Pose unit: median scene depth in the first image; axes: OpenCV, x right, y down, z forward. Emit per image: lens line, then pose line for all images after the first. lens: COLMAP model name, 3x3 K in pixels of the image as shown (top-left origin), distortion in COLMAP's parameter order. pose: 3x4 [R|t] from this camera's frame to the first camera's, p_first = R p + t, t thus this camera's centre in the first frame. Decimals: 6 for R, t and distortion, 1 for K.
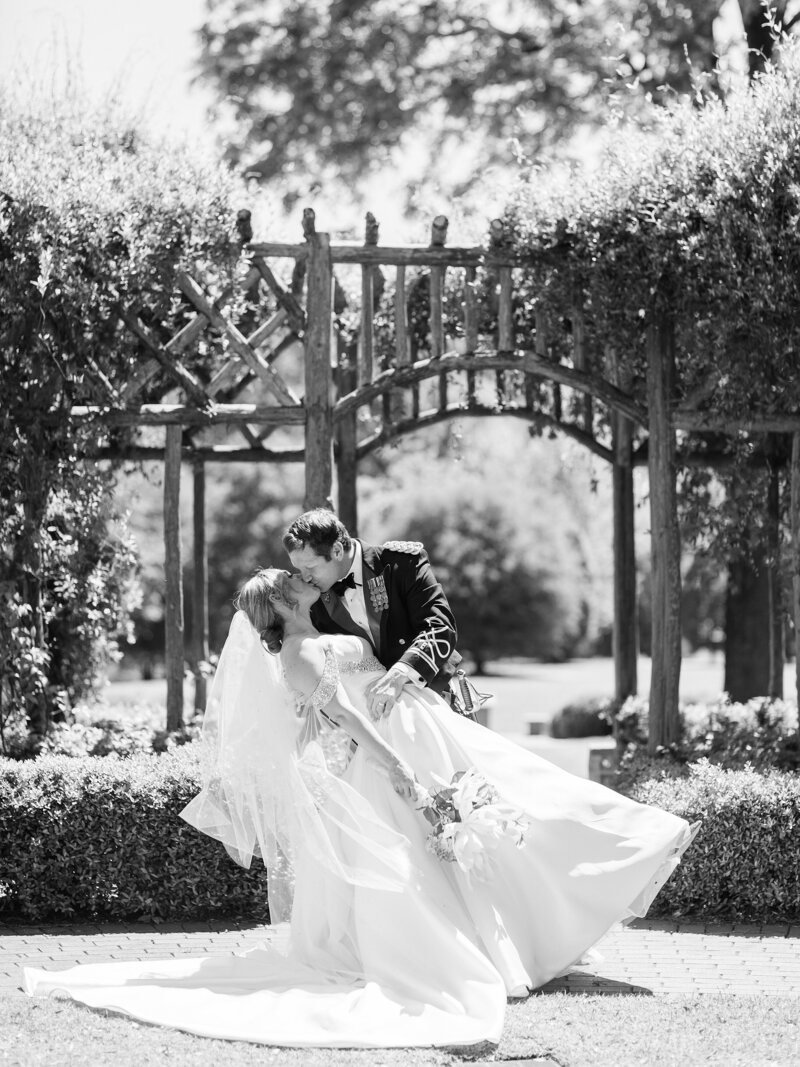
lens RADIAL K [[3590.4, 0, 400.0], [0, 3590.4, 533.5], [0, 0, 1]] dist [0.089733, 0.033588]
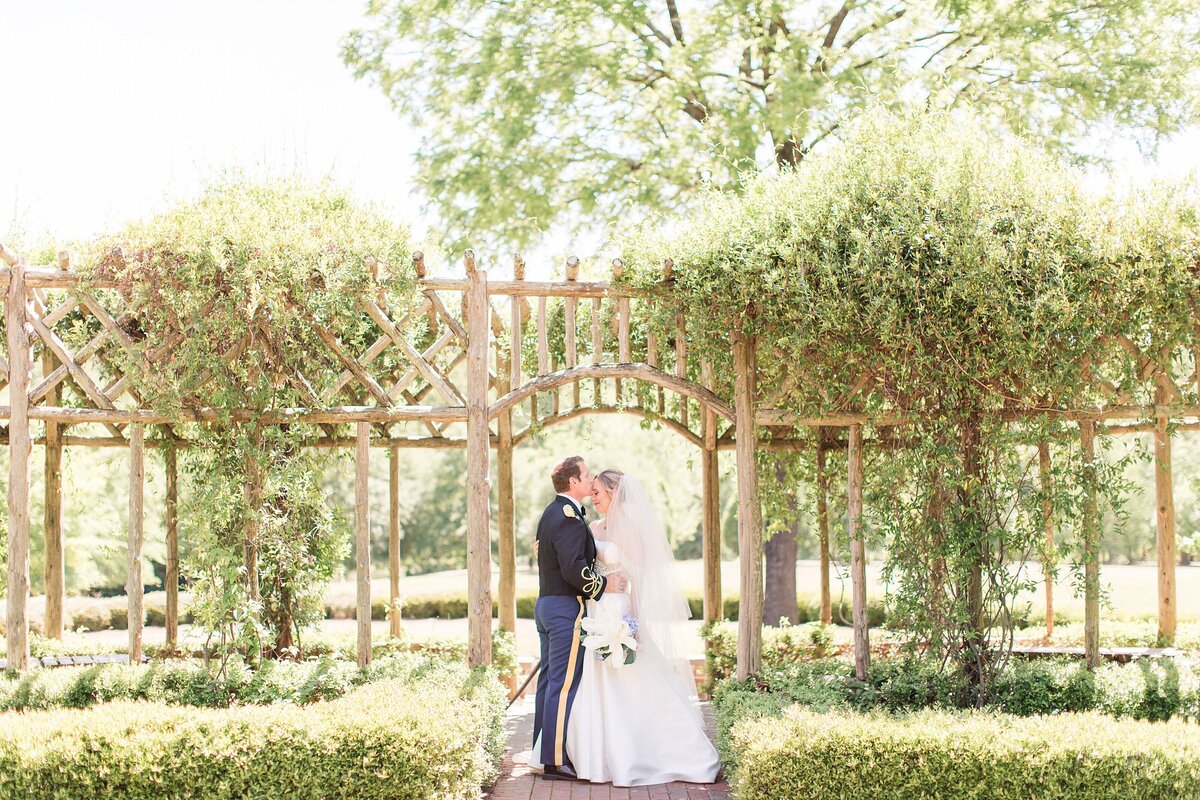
lens RADIAL K [[1714.5, 0, 600.0], [0, 1714.5, 400.0], [0, 0, 1]] dist [-0.002548, -0.004205]
pose [[0.999757, -0.002775, 0.021875, 0.007329], [0.003547, 0.999370, -0.035304, -0.016288], [-0.021763, 0.035373, 0.999137, 0.393059]]
